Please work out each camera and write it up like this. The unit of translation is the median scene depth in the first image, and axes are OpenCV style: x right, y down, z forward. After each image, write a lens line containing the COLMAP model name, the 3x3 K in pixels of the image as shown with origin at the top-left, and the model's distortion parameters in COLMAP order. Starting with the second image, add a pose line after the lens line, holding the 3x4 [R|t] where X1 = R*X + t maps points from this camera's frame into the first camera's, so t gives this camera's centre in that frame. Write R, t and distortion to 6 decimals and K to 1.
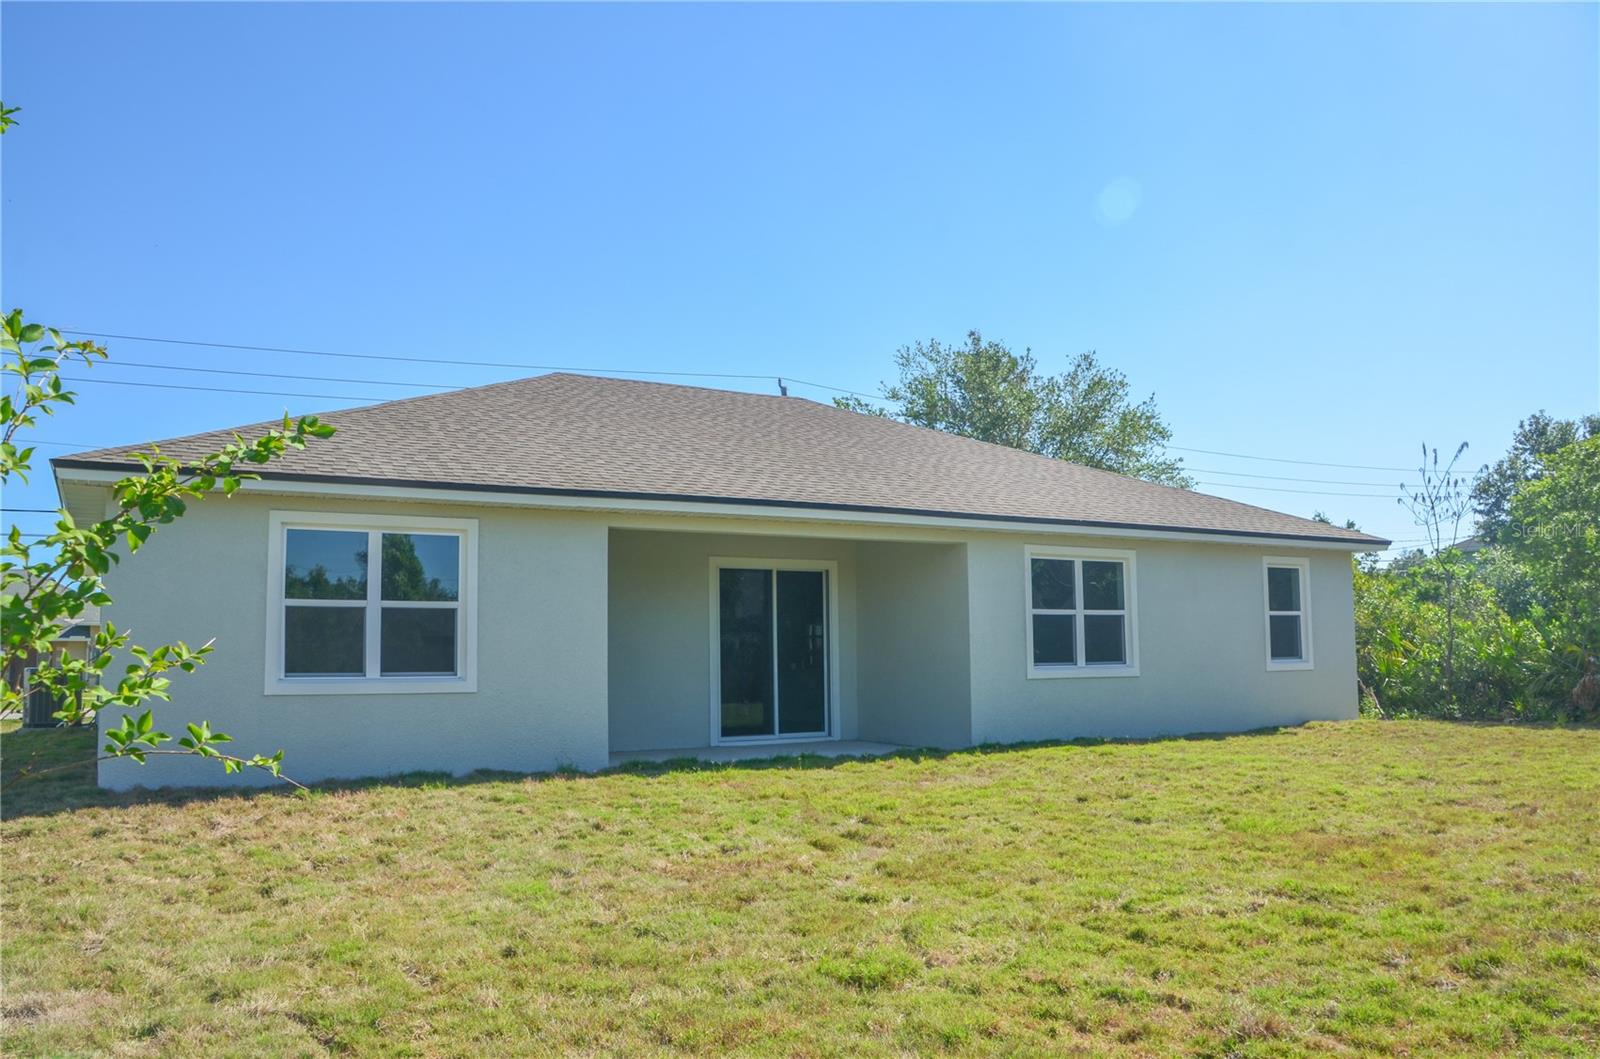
lens RADIAL K [[1330.9, 0, 800.0], [0, 1330.9, 529.5], [0, 0, 1]] dist [-0.159352, 0.006757]
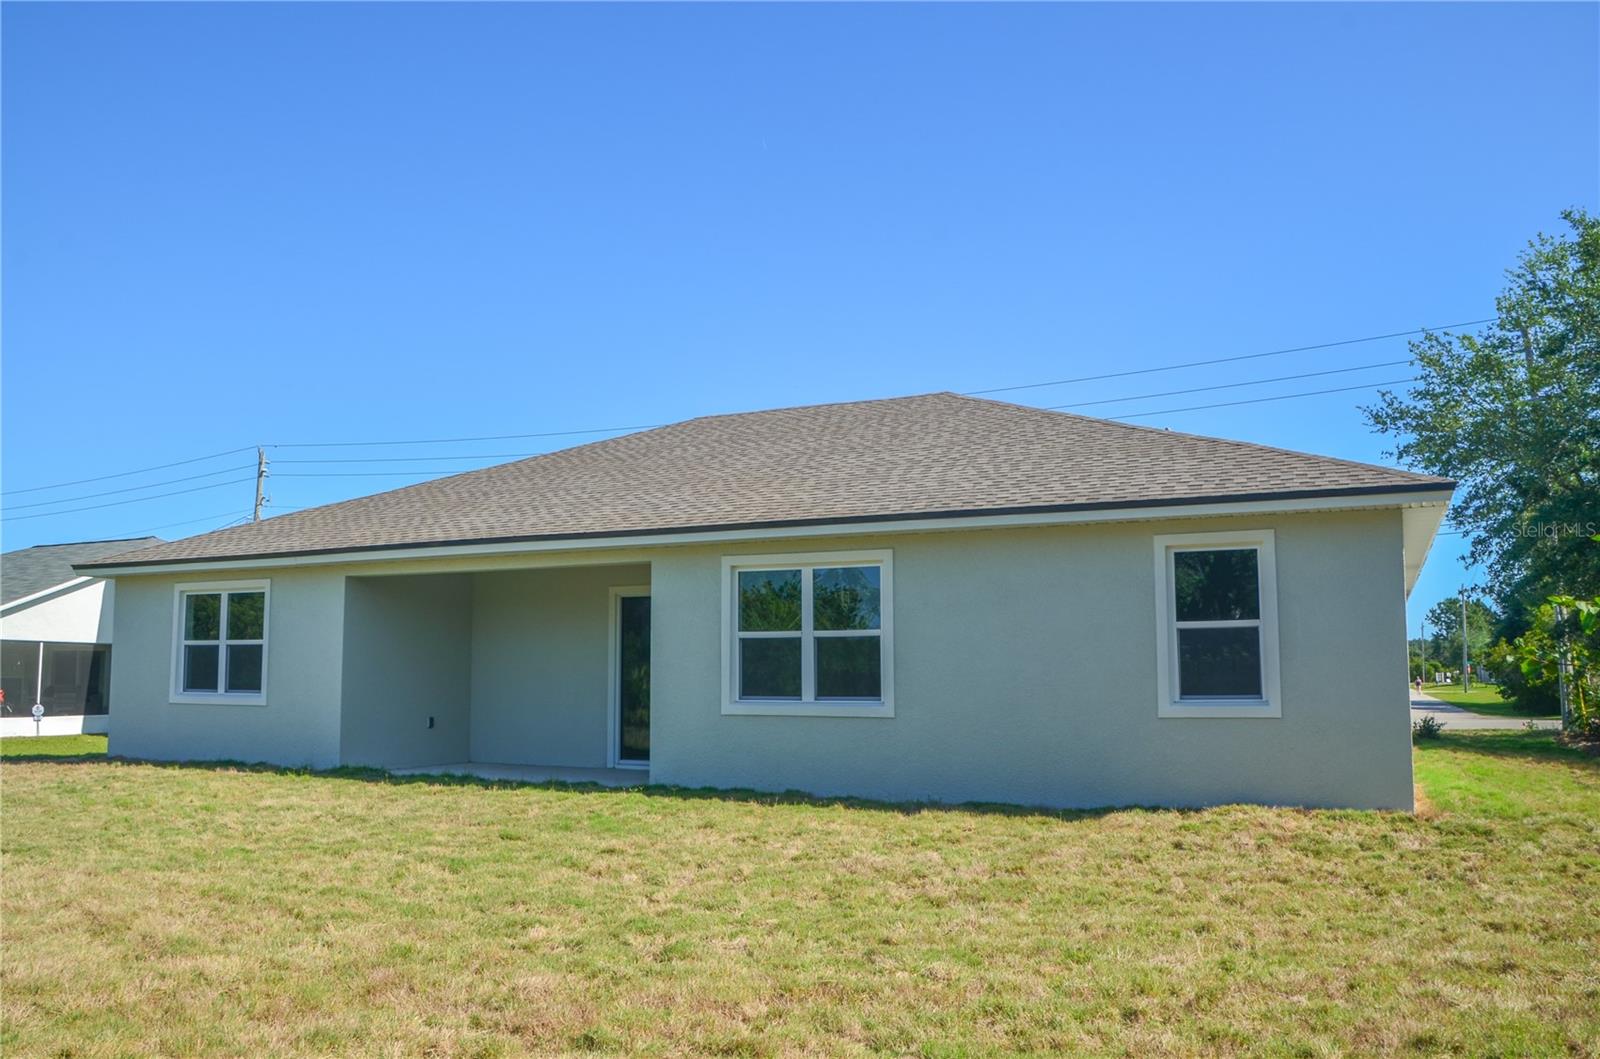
lens RADIAL K [[1330.9, 0, 800.0], [0, 1330.9, 529.5], [0, 0, 1]] dist [-0.159352, 0.006757]
pose [[0.539982, -0.086911, -0.837177, 0.895548], [0.075368, 0.995652, -0.054750, 0.043077], [0.838295, -0.033533, 0.544184, 0.560209]]
